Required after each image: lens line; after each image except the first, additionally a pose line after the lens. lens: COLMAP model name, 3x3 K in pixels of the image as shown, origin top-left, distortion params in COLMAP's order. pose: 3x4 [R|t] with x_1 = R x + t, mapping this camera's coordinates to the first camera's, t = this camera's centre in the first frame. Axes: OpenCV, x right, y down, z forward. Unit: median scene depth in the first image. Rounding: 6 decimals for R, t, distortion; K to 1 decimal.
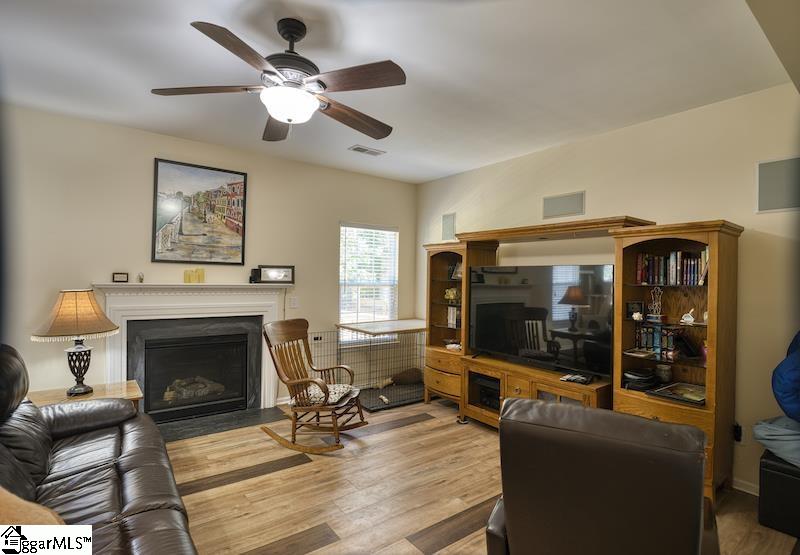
lens RADIAL K [[403.2, 0, 402.2], [0, 403.2, 276.5], [0, 0, 1]] dist [-0.025140, -0.001047]
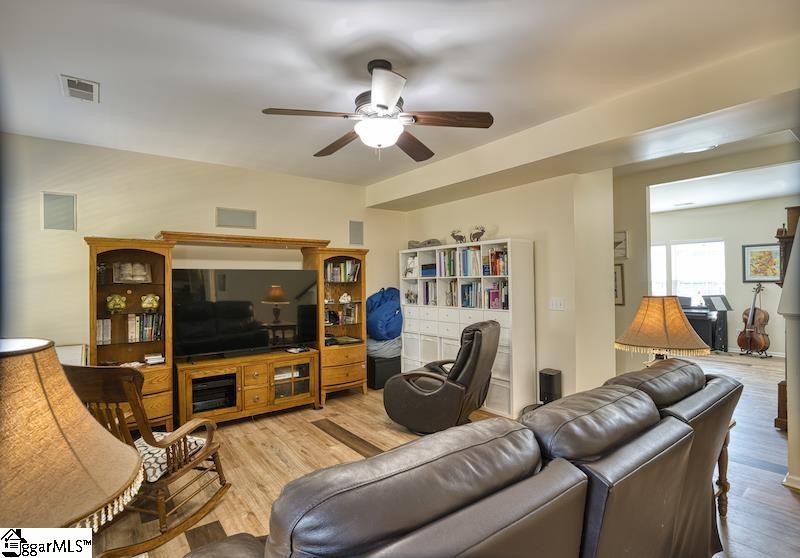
lens RADIAL K [[403.2, 0, 404.4], [0, 403.2, 277.0], [0, 0, 1]] dist [-0.025140, -0.001047]
pose [[-0.013492, -0.010269, 0.999856, -0.837062], [0.008729, 0.999908, 0.010387, -0.012215], [-0.999871, 0.008868, -0.013401, 0.548194]]
